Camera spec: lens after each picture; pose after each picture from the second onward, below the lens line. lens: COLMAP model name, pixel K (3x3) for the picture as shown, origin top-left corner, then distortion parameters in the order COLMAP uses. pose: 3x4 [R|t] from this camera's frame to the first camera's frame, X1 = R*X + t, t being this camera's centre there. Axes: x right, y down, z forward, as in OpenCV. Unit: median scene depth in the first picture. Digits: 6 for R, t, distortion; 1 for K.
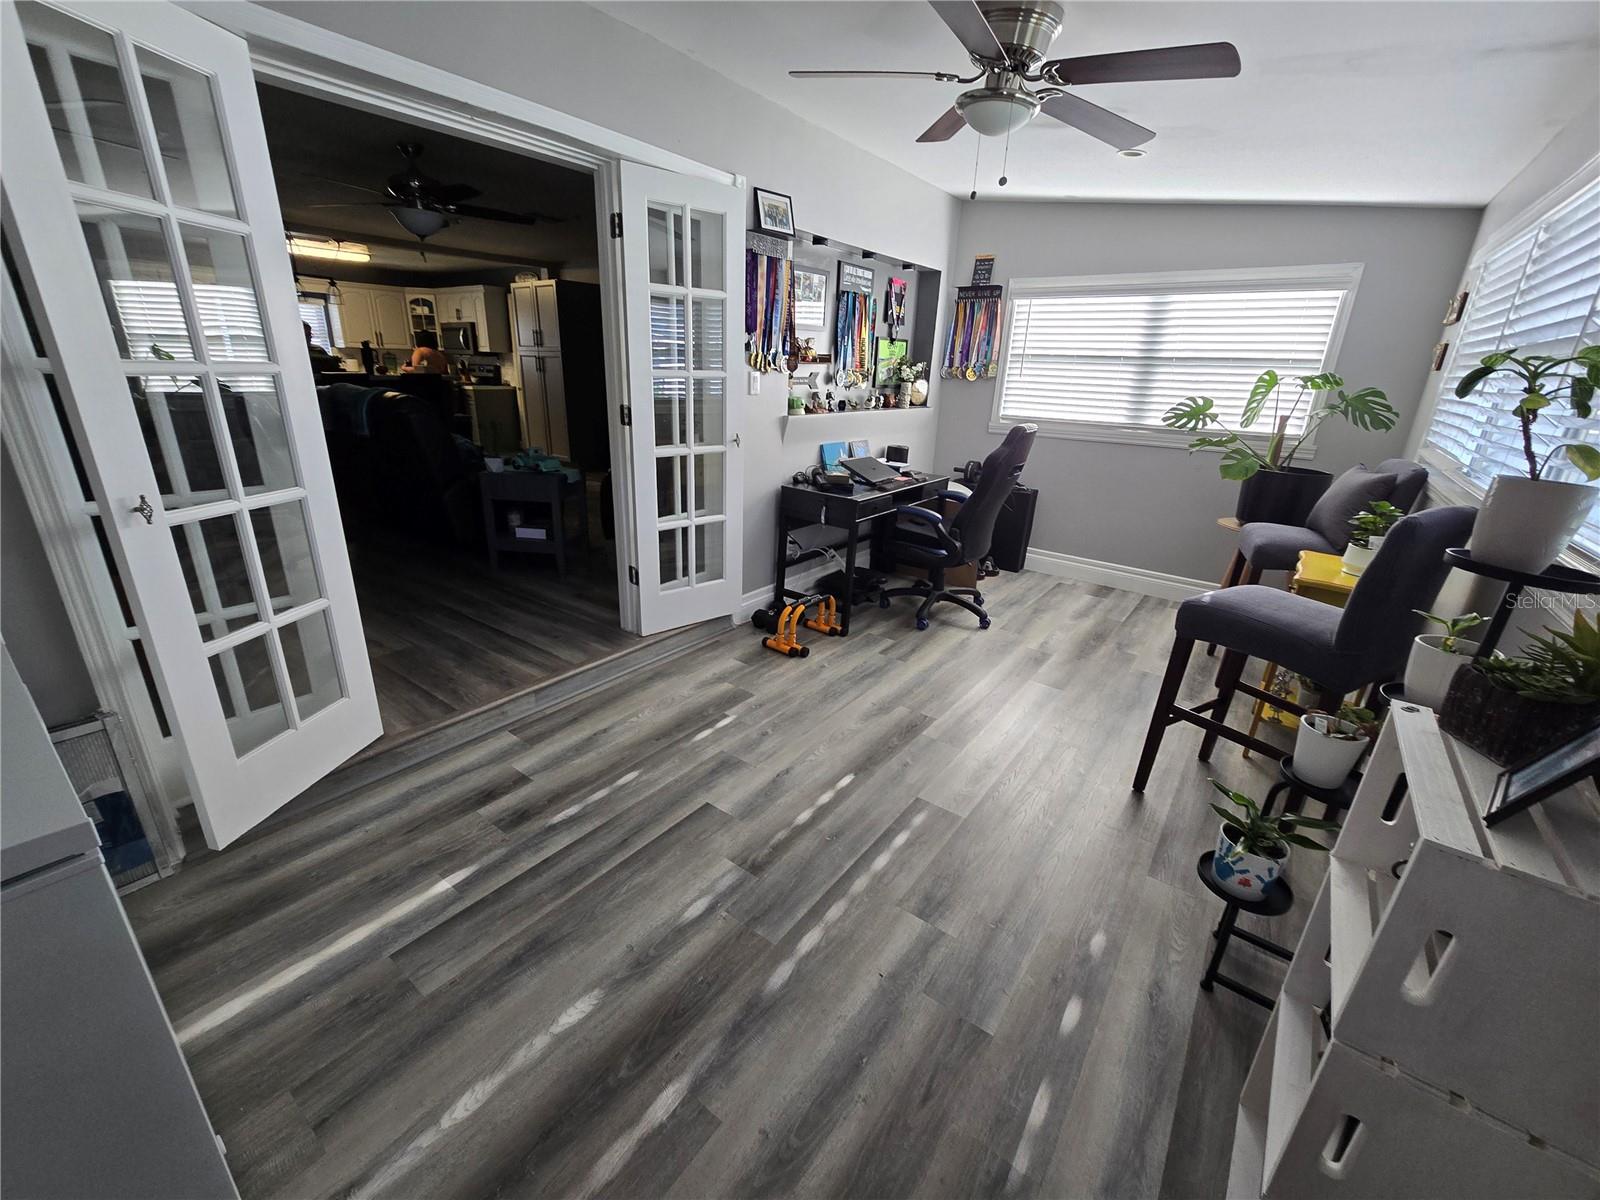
lens RADIAL K [[660.6, 0, 780.0], [0, 660.6, 602.1], [0, 0, 1]] dist [-0.006289, 0.001452]
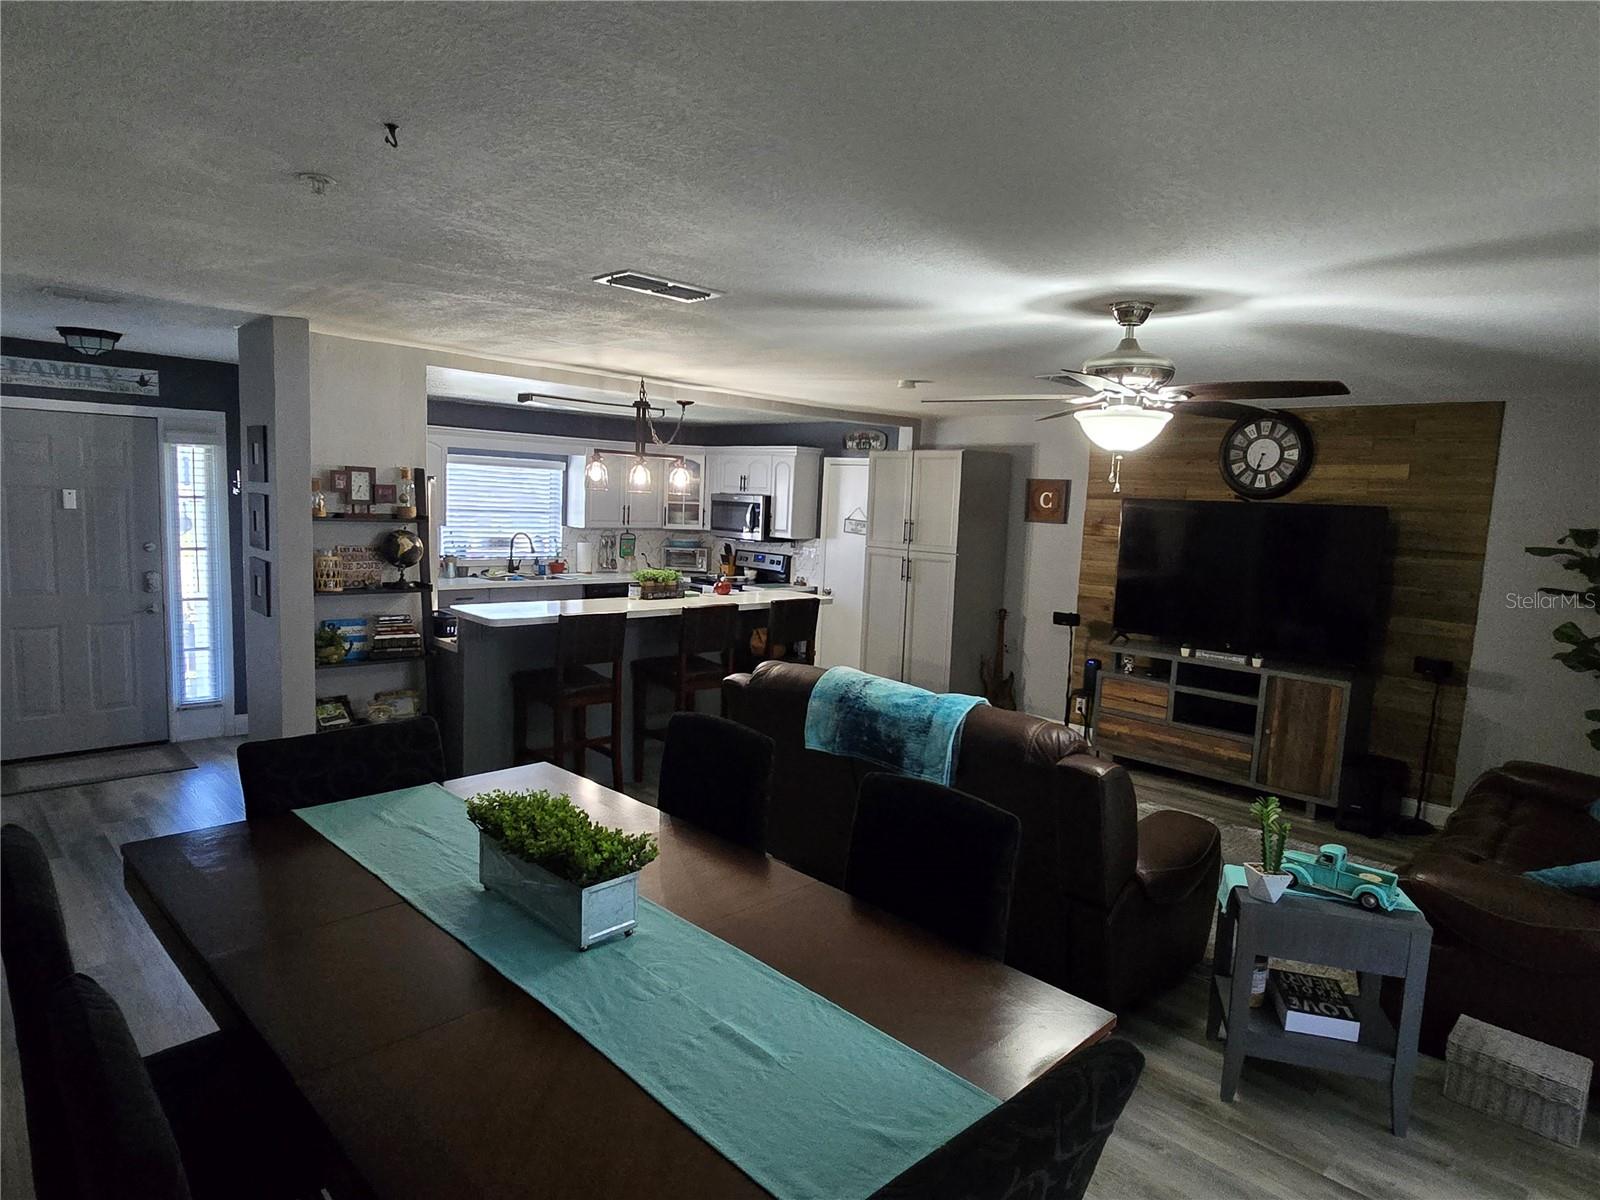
lens RADIAL K [[942.7, 0, 792.0], [0, 942.7, 606.4], [0, 0, 1]] dist [0.000956, -0.001649]
pose [[0.988797, 0.029462, -0.146330, -0.299950], [-0.062011, 0.972807, -0.223163, -0.100676], [0.135776, 0.229737, 0.963735, 0.097592]]
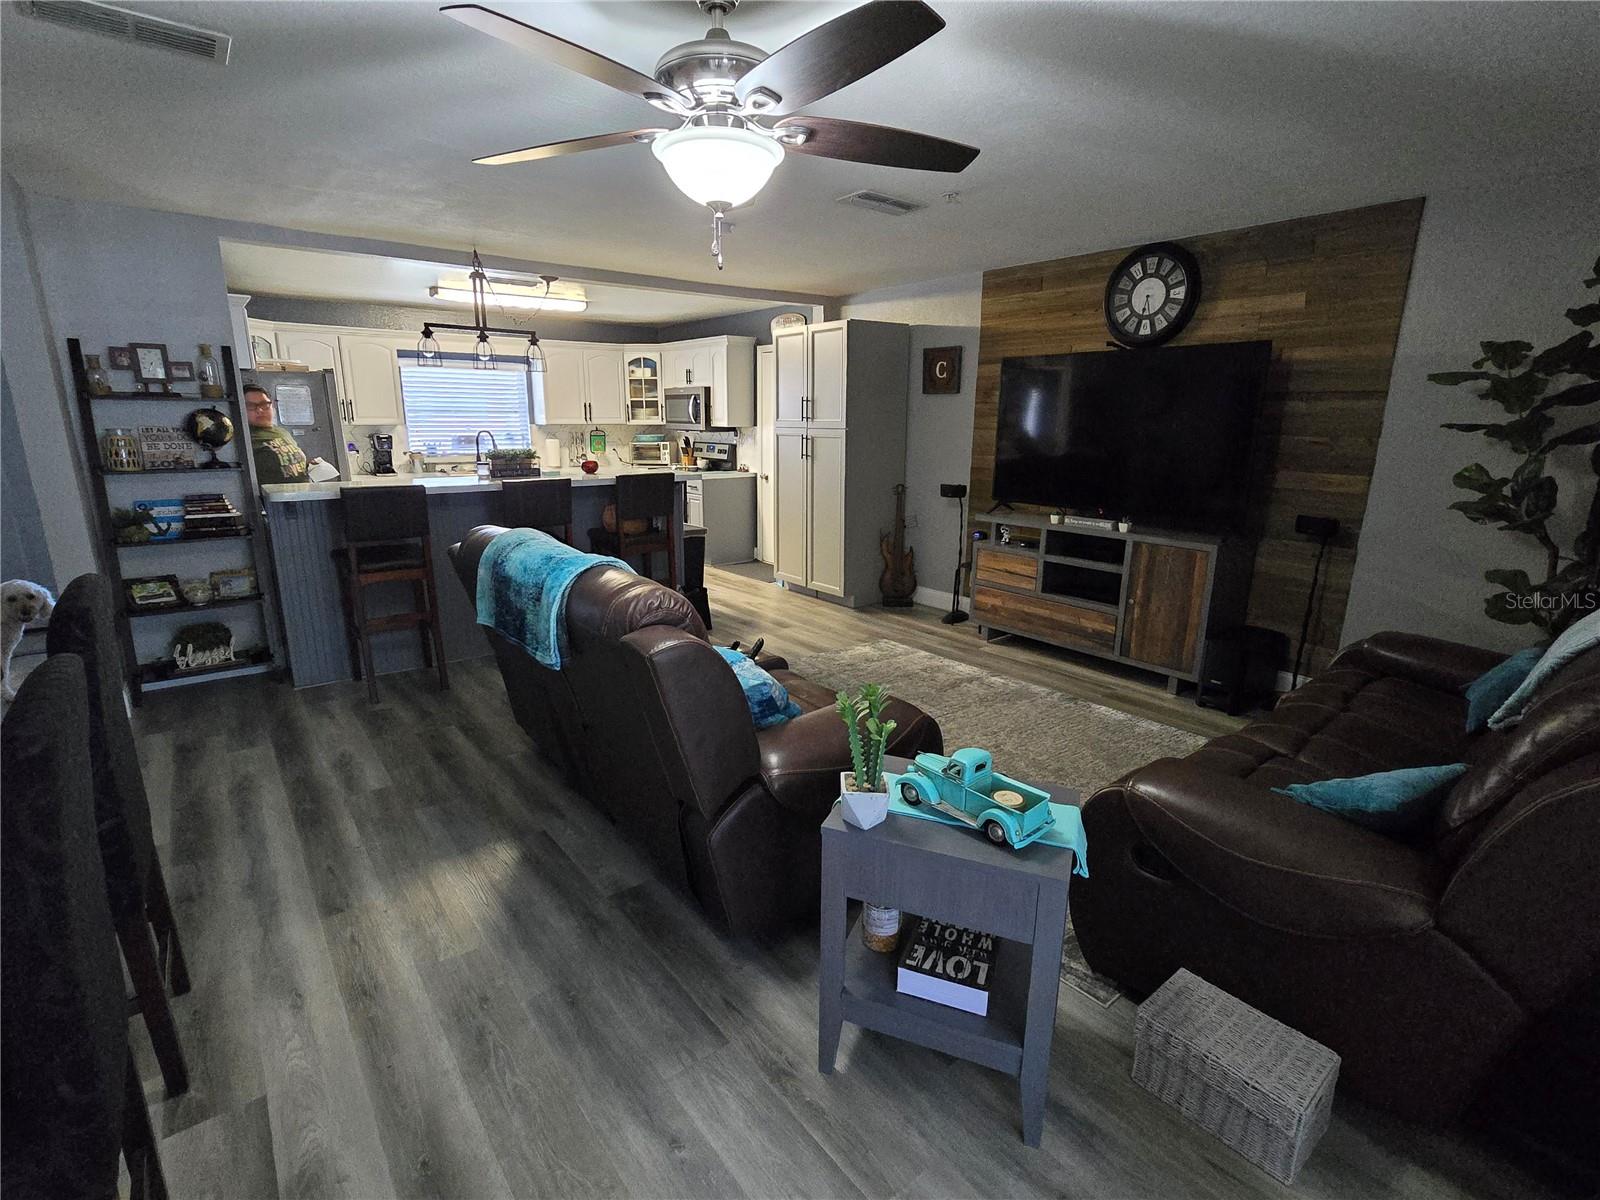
lens RADIAL K [[761.1, 0, 788.1], [0, 761.1, 607.0], [0, 0, 1]] dist [-0.003772, -0.000131]
pose [[0.965481, 0.038959, -0.257545, -0.162011], [-0.064397, 0.993759, -0.091083, -0.119093], [0.252389, 0.104524, 0.961964, 0.256322]]
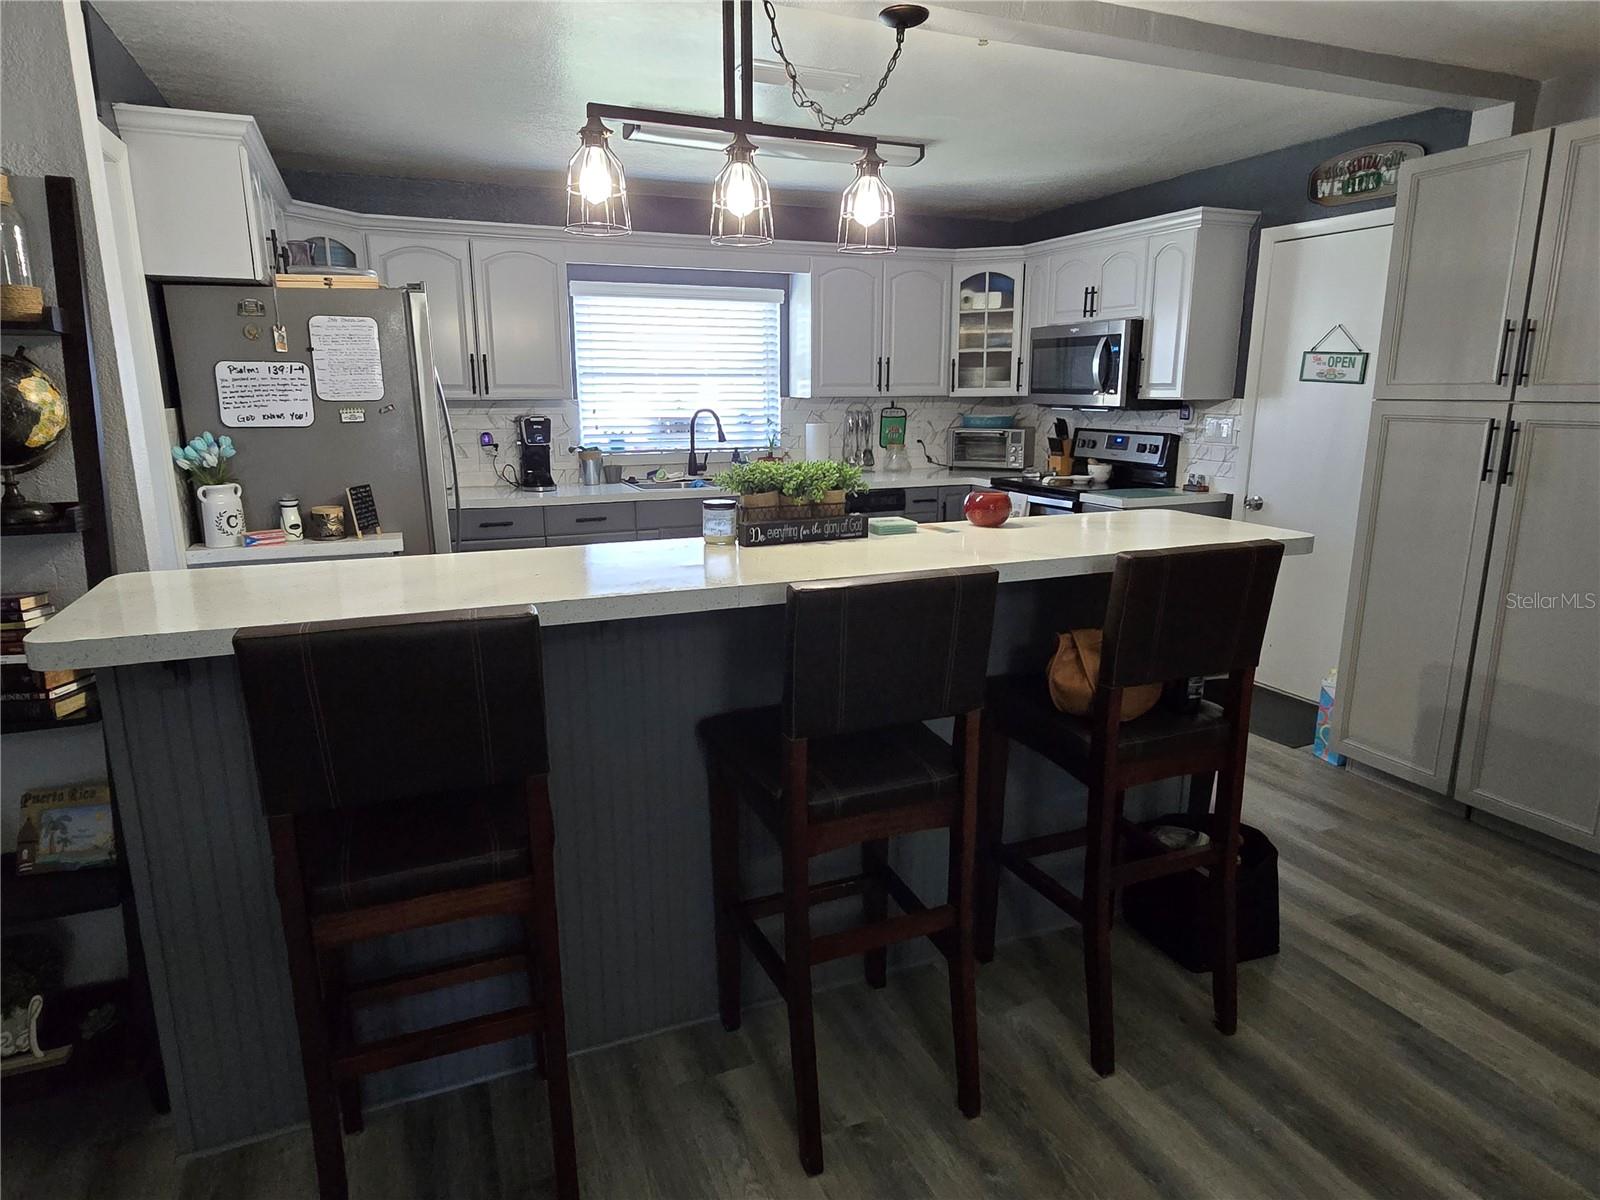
lens RADIAL K [[942.7, 0, 795.2], [0, 942.7, 604.8], [0, 0, 1]] dist [0.000956, -0.001649]
pose [[0.864636, 0.079965, -0.495995, -0.365809], [-0.139277, 0.986709, -0.083713, -0.208204], [0.482708, 0.141462, 0.864281, 0.502701]]
